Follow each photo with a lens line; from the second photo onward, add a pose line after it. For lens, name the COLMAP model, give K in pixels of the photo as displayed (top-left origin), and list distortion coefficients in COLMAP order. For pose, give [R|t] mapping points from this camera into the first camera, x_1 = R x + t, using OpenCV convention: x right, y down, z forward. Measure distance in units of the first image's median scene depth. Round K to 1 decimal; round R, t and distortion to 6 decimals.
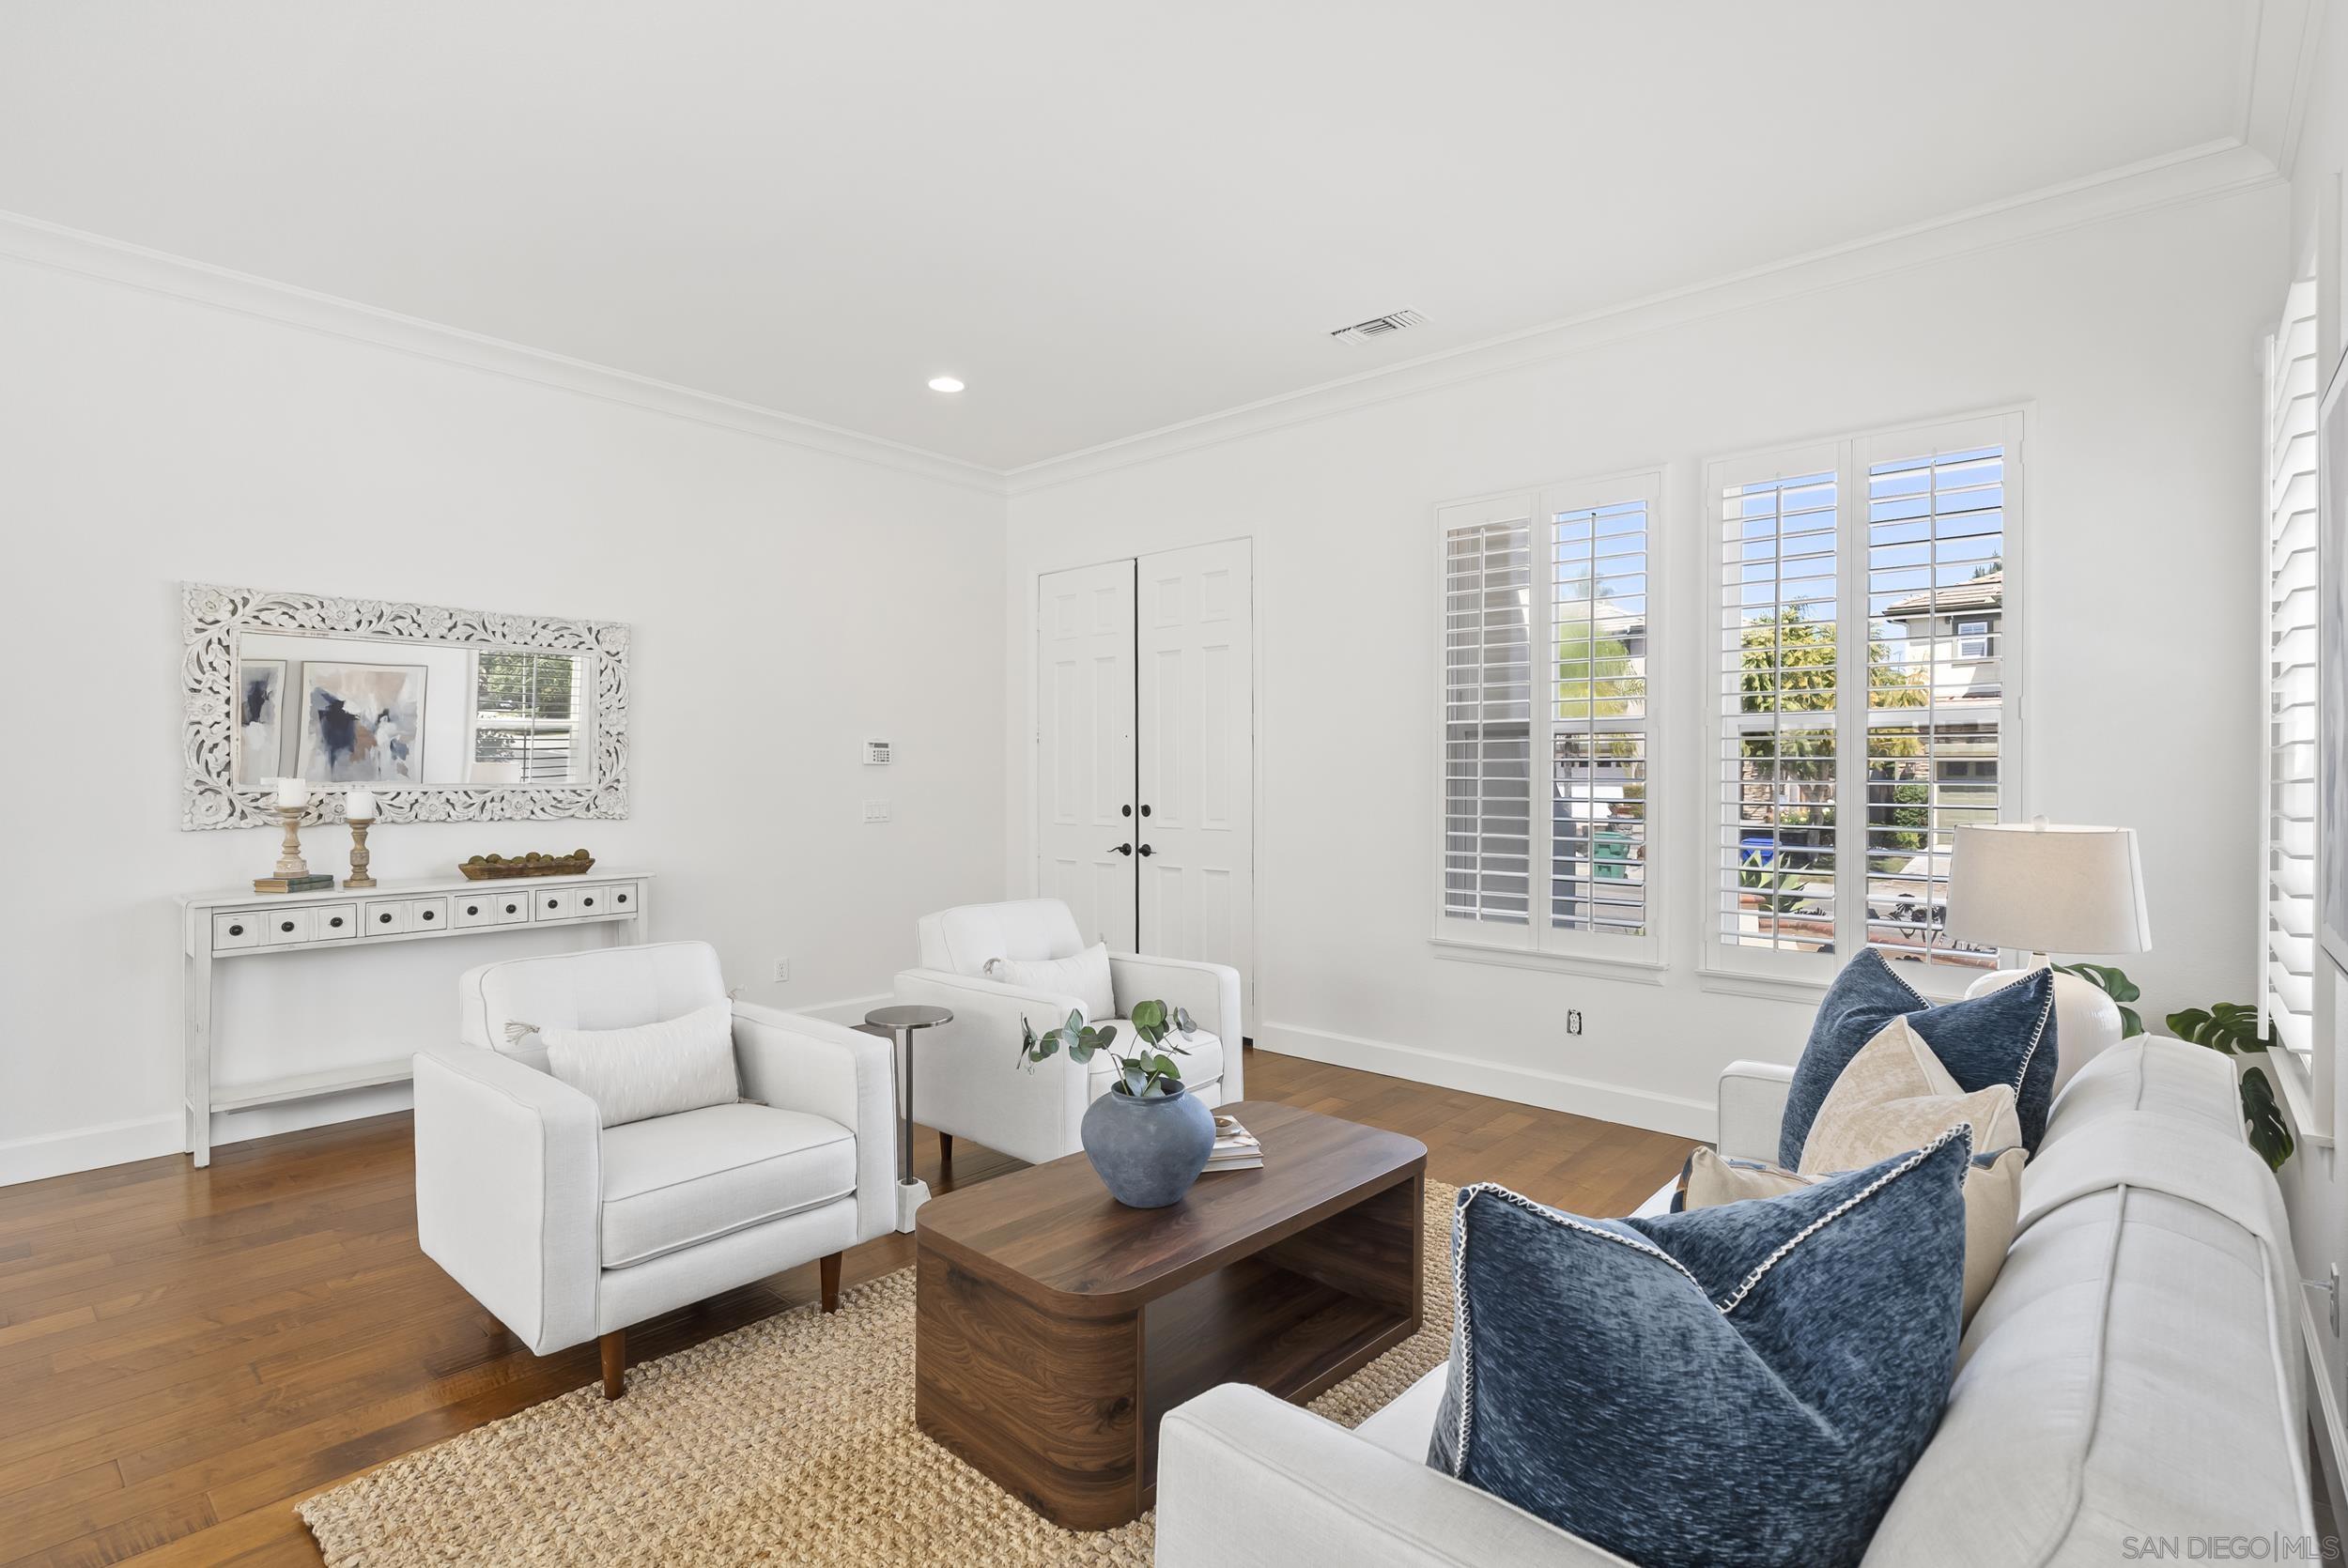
lens RADIAL K [[1122.5, 0, 1171.0], [0, 1122.5, 772.5], [0, 0, 1]] dist [-0.004168, 0.000121]
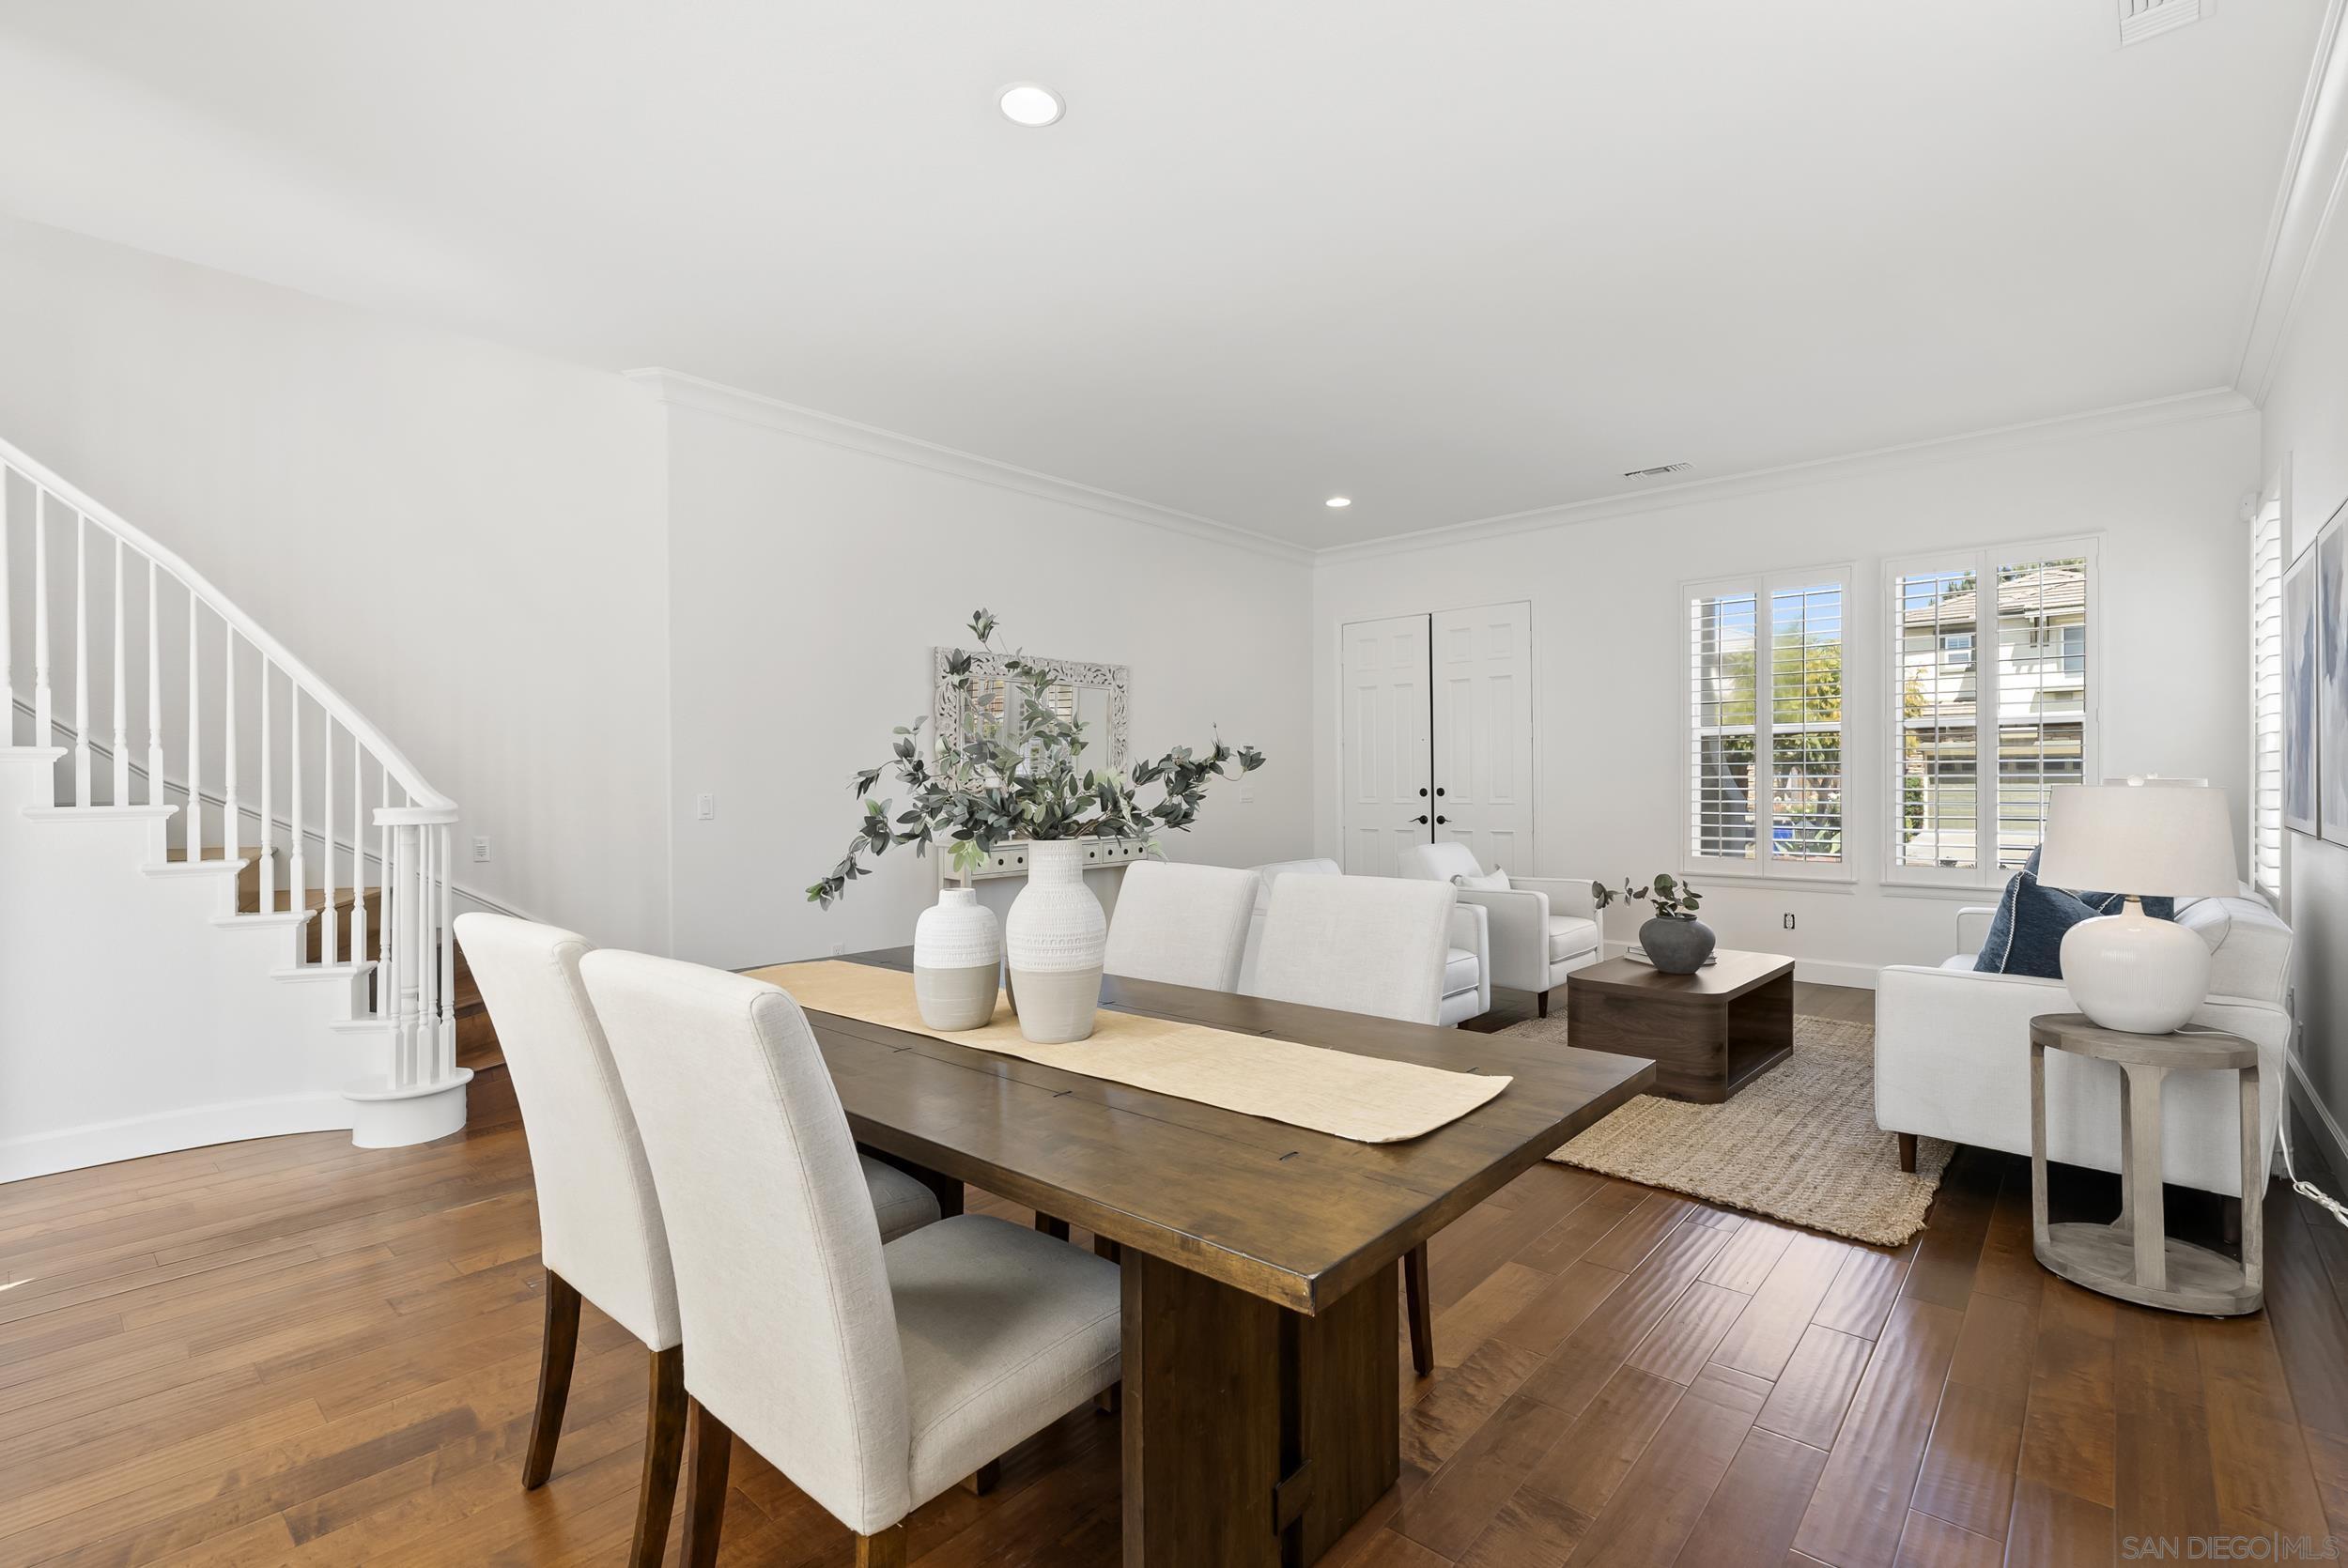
lens RADIAL K [[1047.3, 0, 1180.5], [0, 1047.3, 782.0], [0, 0, 1]] dist [-0.000868, 0.000116]
pose [[0.999950, -0.009381, -0.003435, -0.451145], [0.009394, 0.999949, 0.003581, 0.017603], [0.003401, -0.003614, 0.999988, -0.423238]]
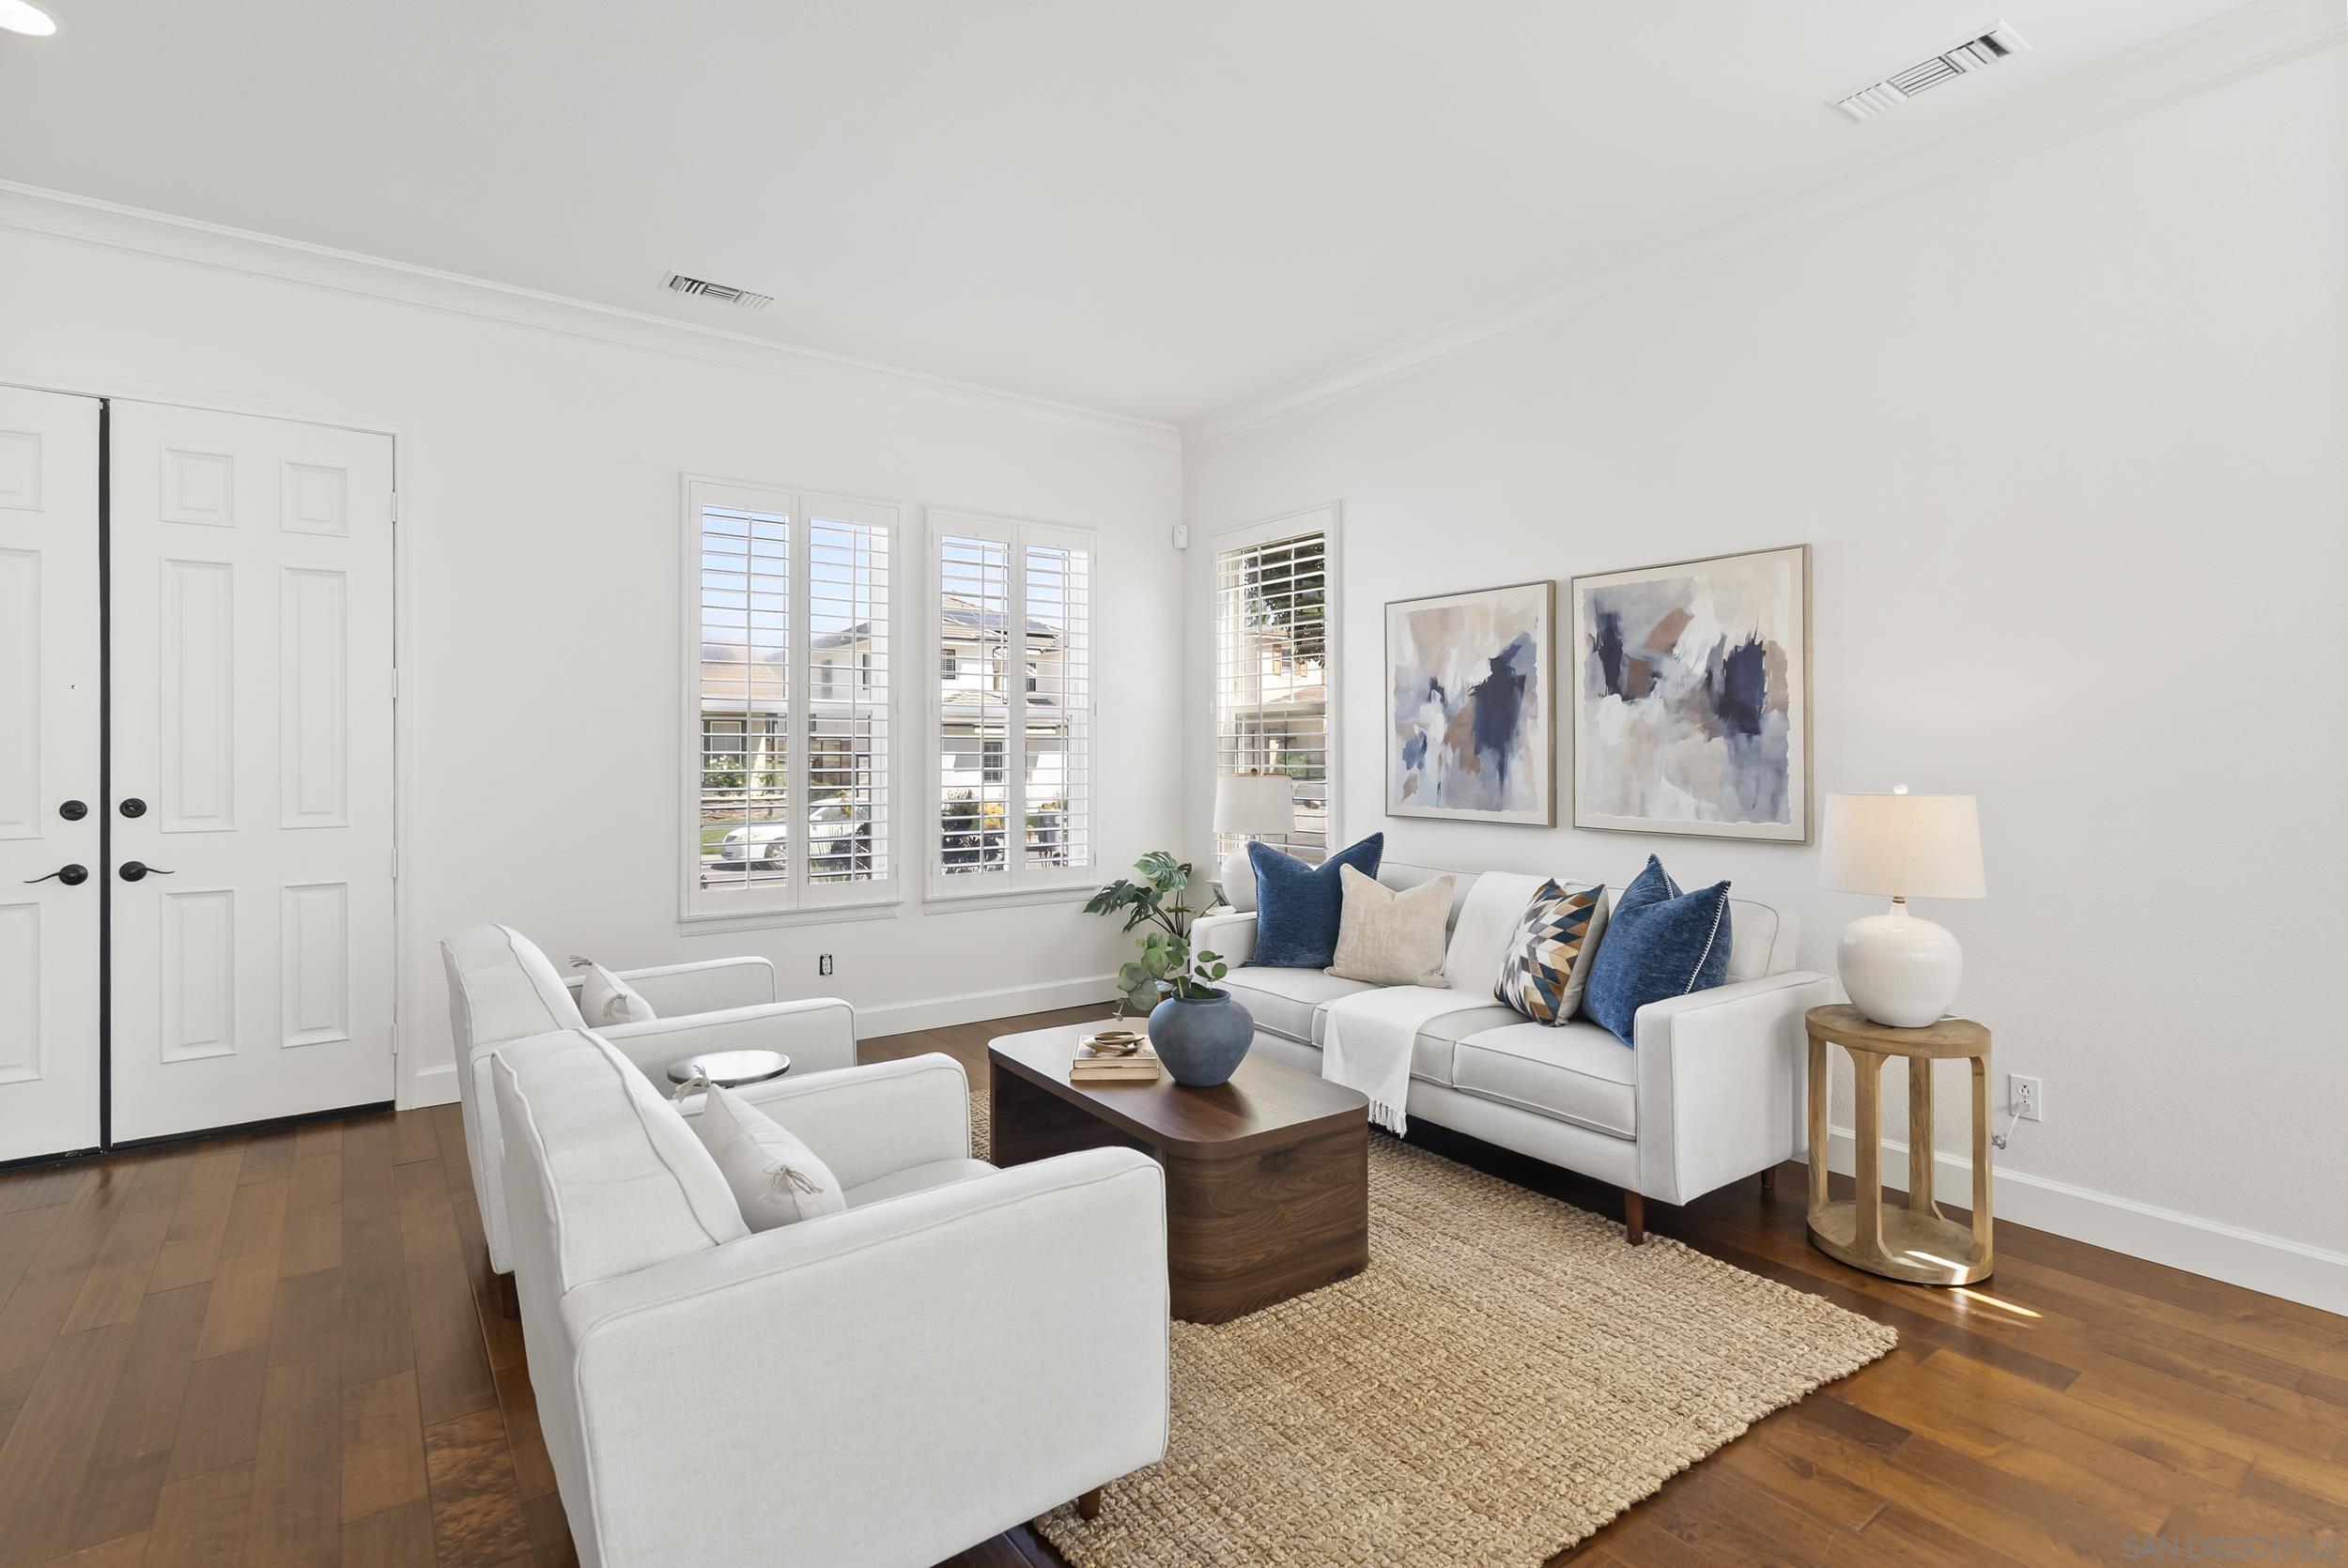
lens RADIAL K [[1120.8, 0, 1165.9], [0, 1120.8, 746.8], [0, 0, 1]] dist [-0.005760, 0.000109]
pose [[0.218535, 0.001277, 0.975828, -0.655359], [0.000129, 0.999999, -0.001338, 0.000778], [-0.975829, 0.000419, 0.218535, 0.393463]]
